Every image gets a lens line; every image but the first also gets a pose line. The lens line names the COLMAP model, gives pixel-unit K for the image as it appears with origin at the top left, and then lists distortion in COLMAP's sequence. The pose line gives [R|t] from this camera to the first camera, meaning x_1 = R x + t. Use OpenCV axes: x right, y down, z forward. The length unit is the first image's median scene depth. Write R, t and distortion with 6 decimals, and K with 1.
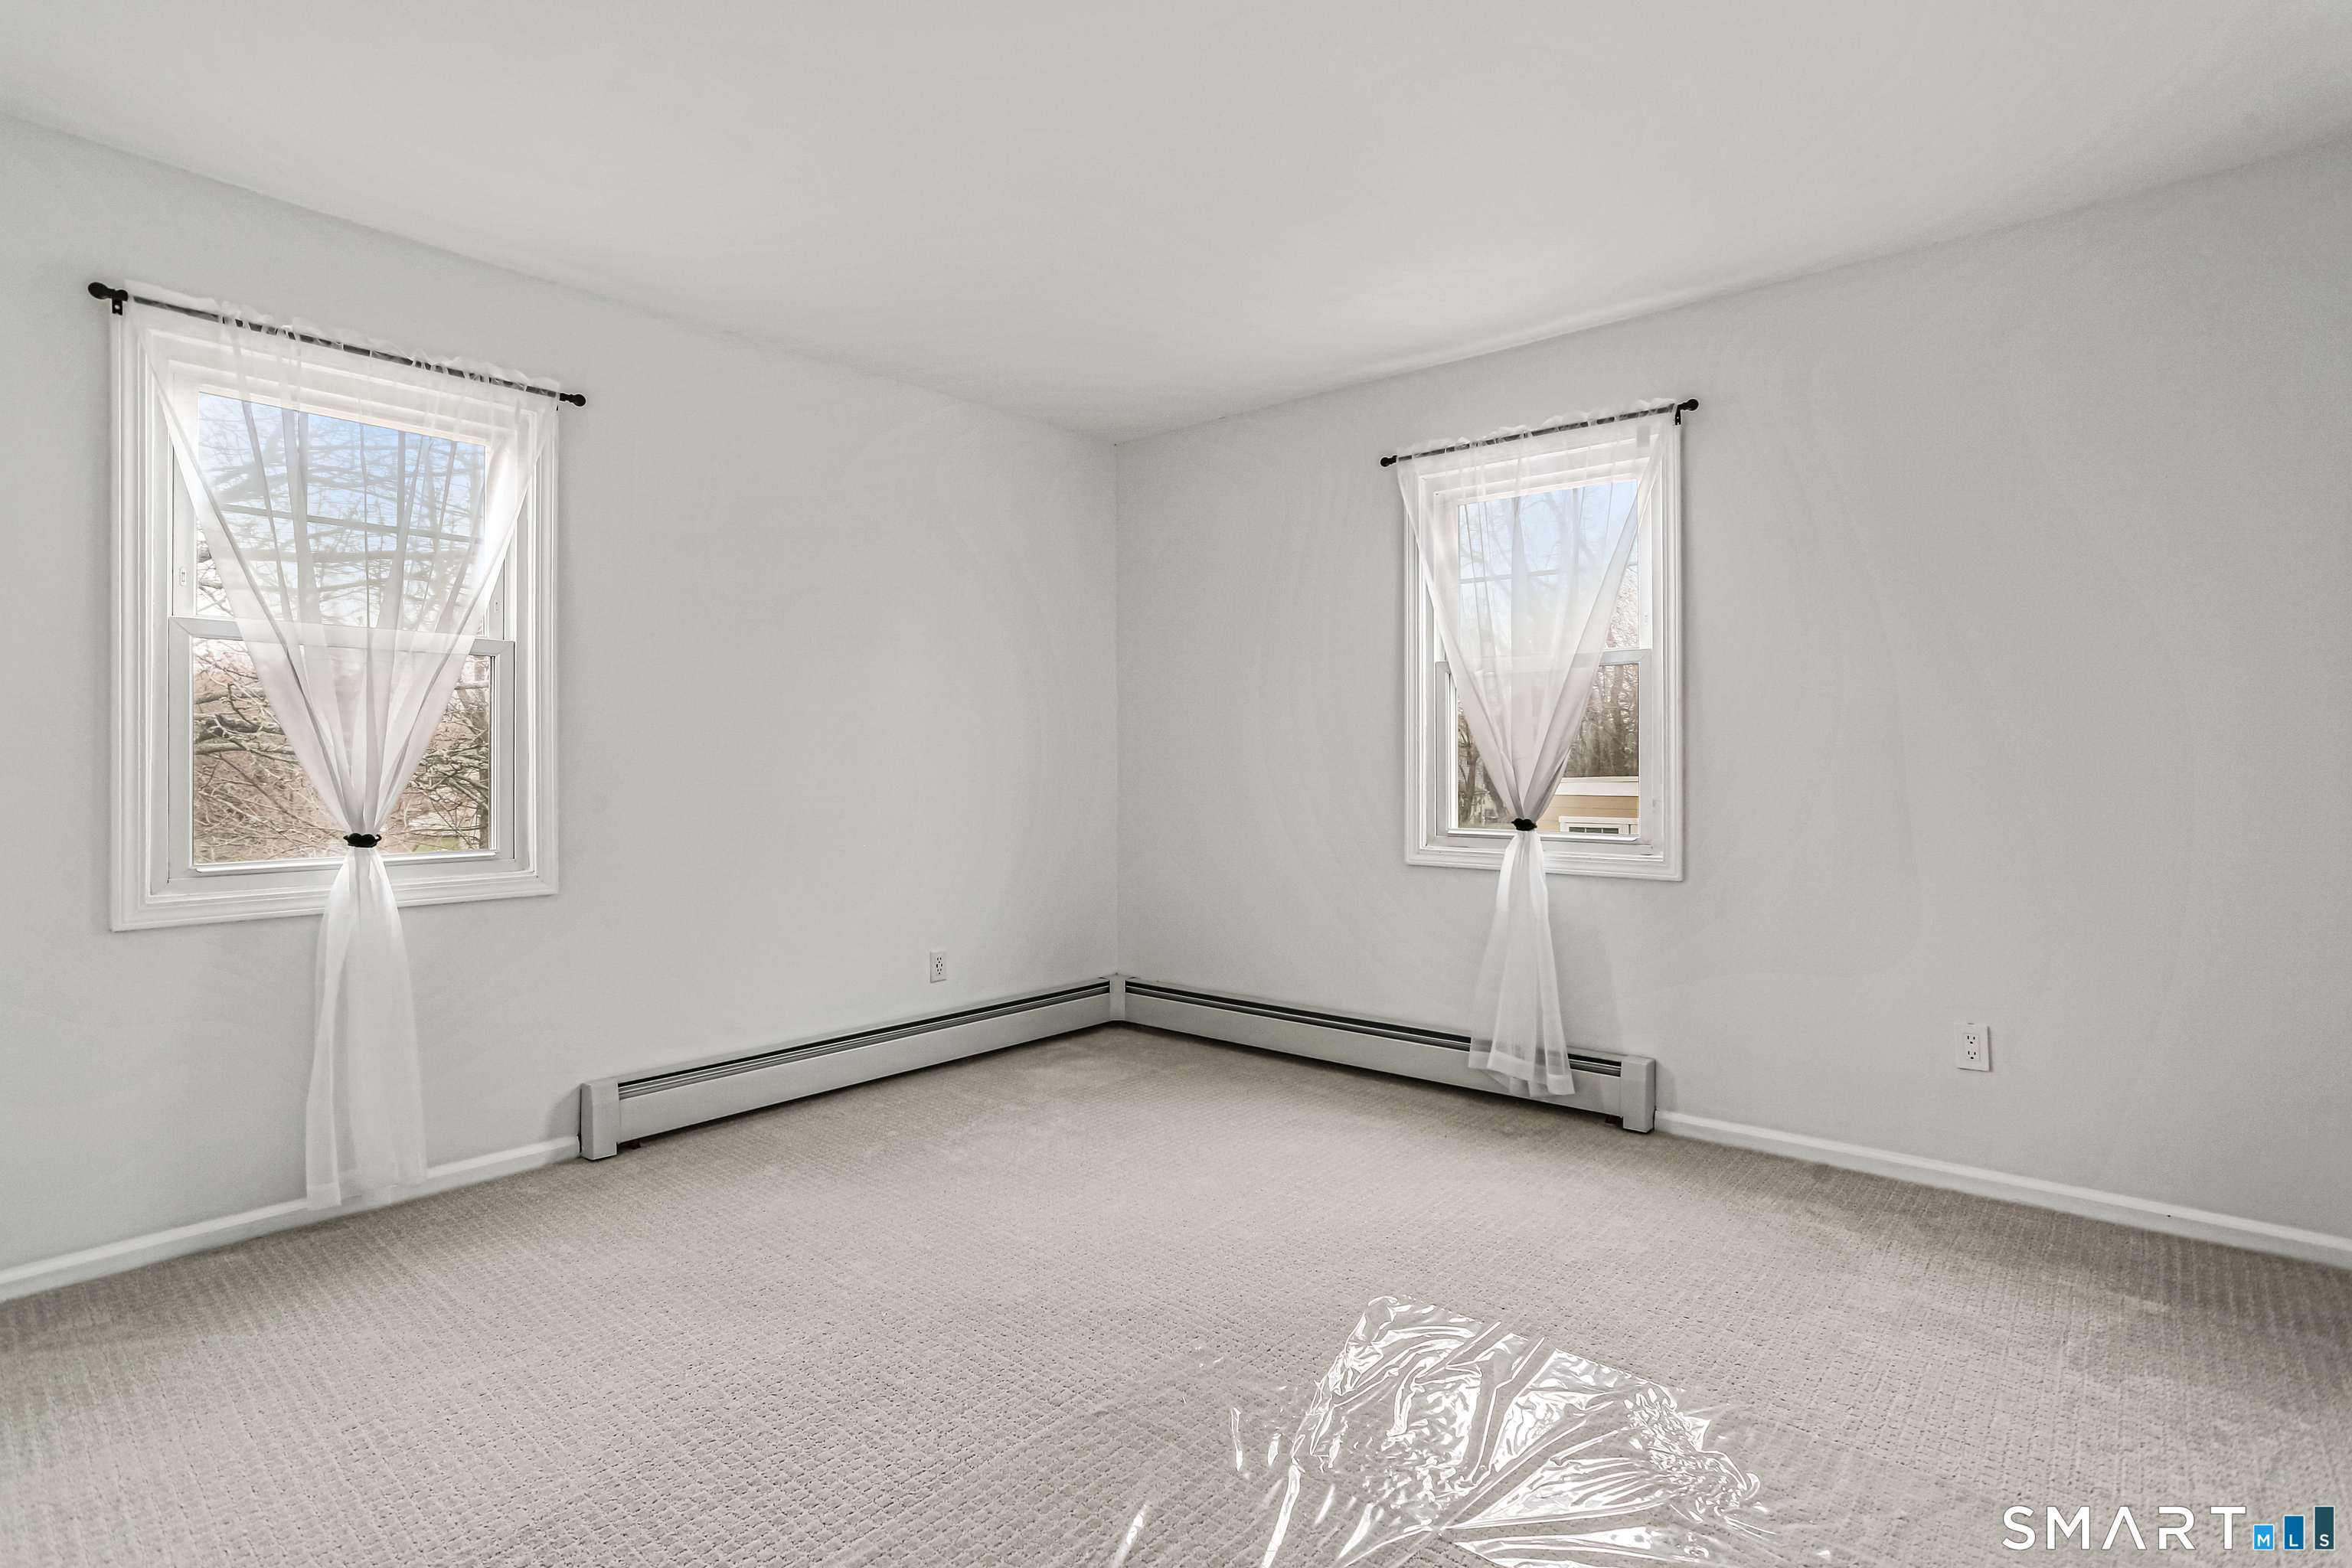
lens RADIAL K [[1138.8, 0, 1163.4], [0, 1138.8, 761.6], [0, 0, 1]] dist [-0.042732, 0.028140]
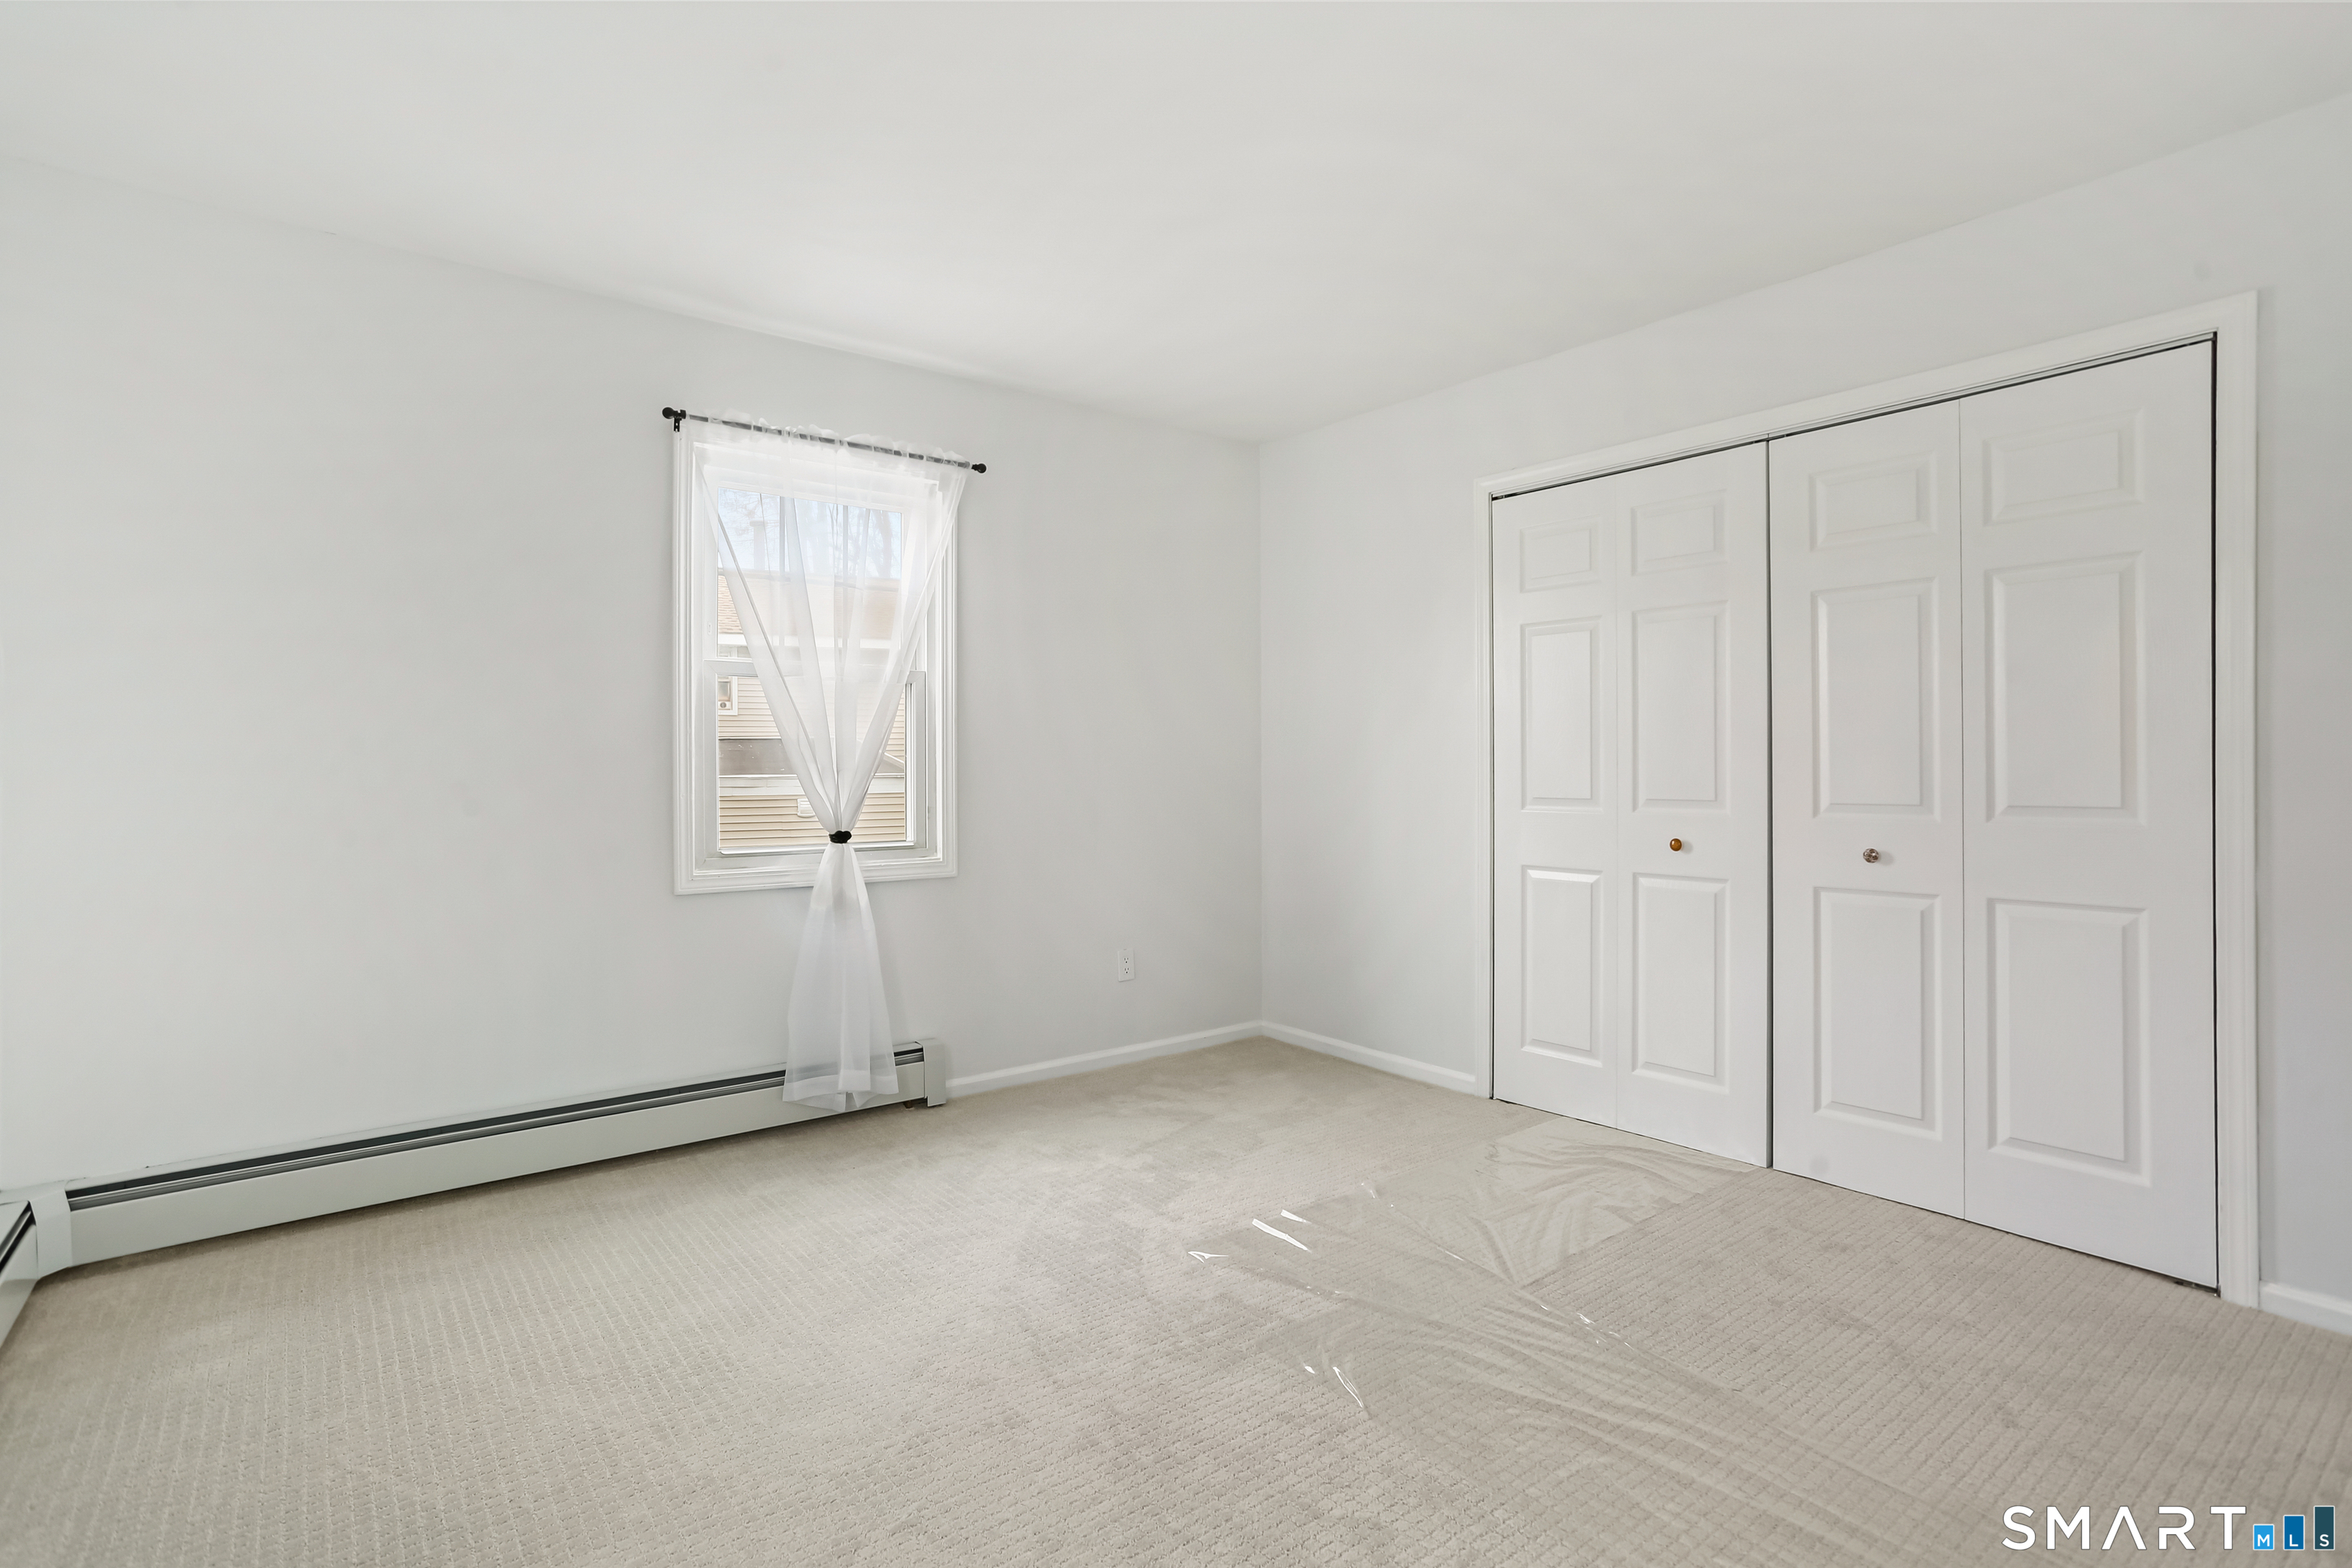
lens RADIAL K [[1138.8, 0, 1166.6], [0, 1138.8, 779.5], [0, 0, 1]] dist [-0.042732, 0.028140]
pose [[0.199984, -0.002985, 0.979795, -0.773871], [0.006728, 0.999976, 0.001674, 0.008028], [-0.979776, 0.006257, 0.199999, 0.682805]]
